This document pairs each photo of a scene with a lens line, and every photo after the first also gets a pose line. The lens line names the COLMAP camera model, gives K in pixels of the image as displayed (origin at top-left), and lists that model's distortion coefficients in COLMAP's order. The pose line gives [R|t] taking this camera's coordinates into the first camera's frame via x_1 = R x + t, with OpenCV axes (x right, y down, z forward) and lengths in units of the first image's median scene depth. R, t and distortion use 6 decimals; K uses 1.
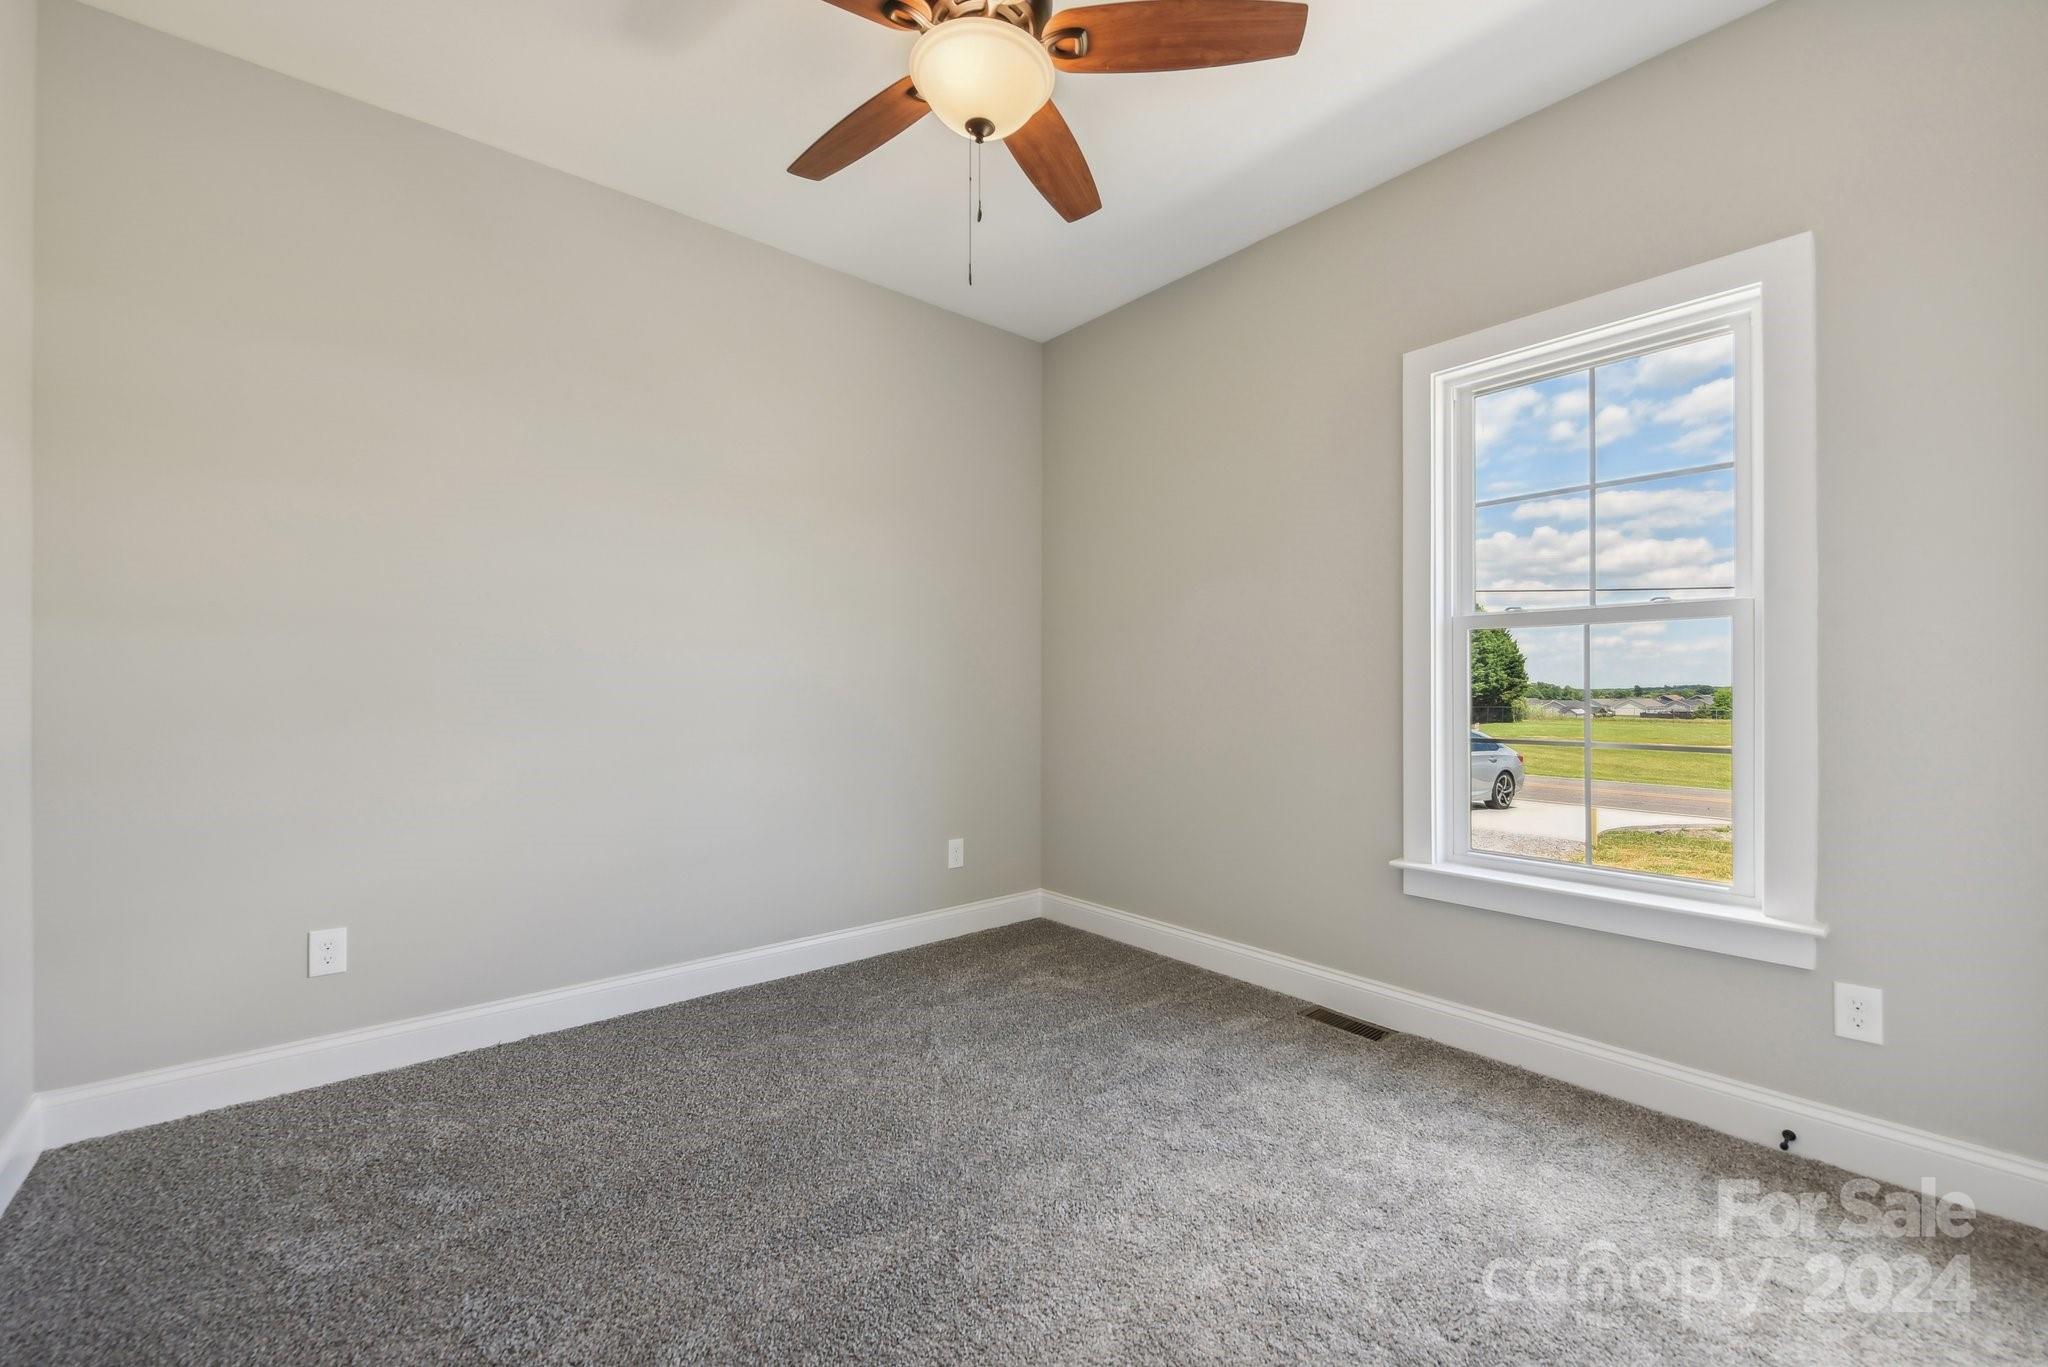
lens RADIAL K [[853.0, 0, 1024.0], [0, 853.0, 683.5], [0, 0, 1]] dist [-0.001865, -0.000430]
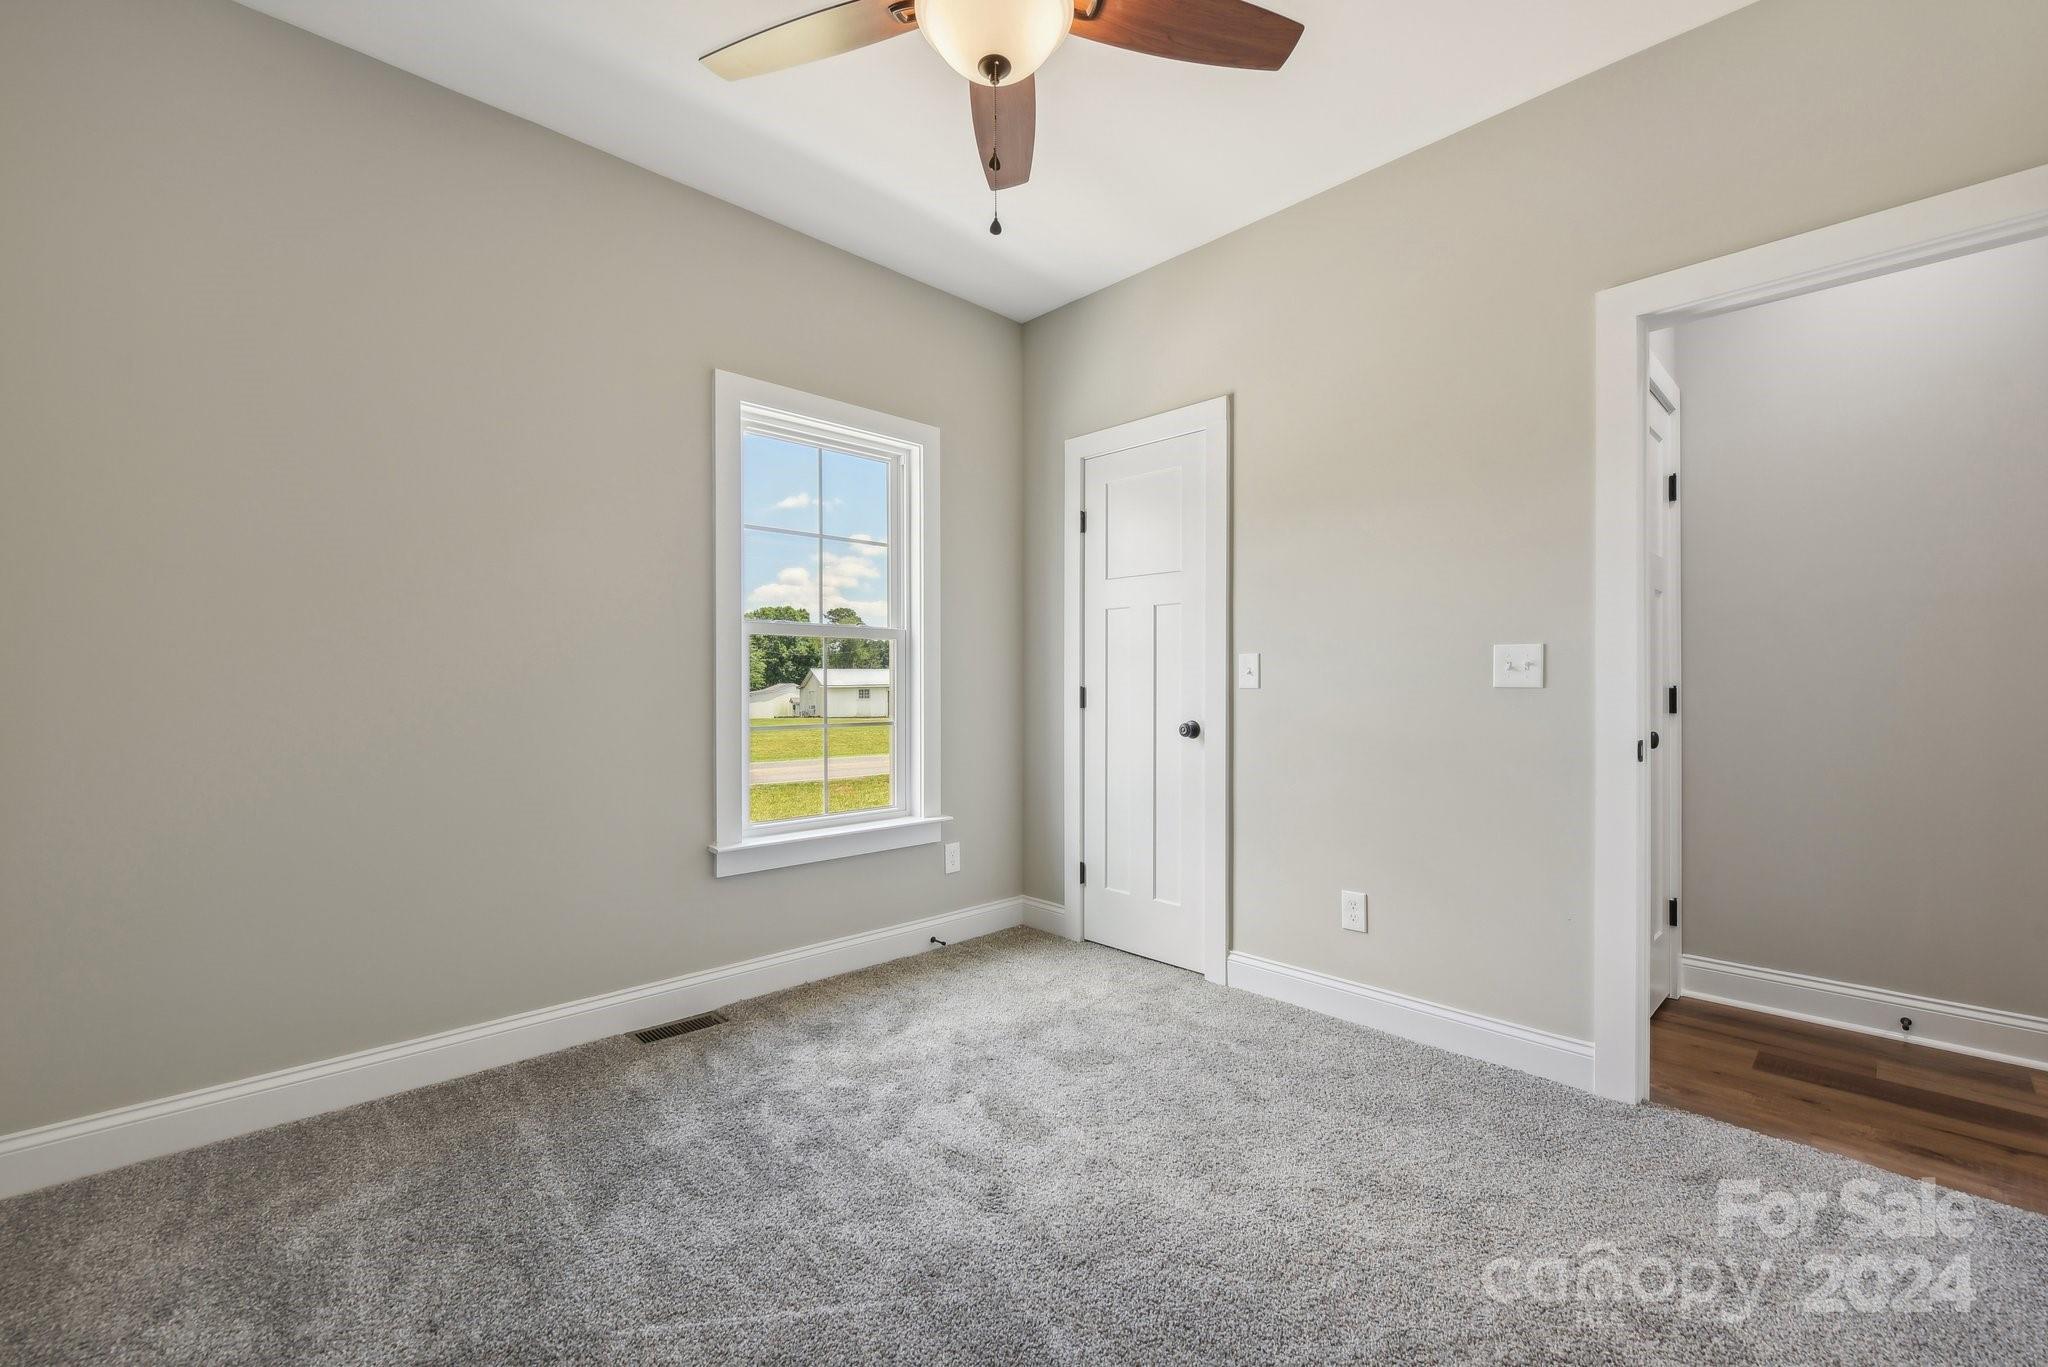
lens RADIAL K [[867.4, 0, 1014.6], [0, 867.4, 686.3], [0, 0, 1]] dist [0.002782, -0.003773]
pose [[-0.075554, 0.004949, 0.997129, -0.678174], [0.000037, 0.999988, -0.004960, 0.015142], [-0.997142, -0.000338, -0.075553, 0.736781]]
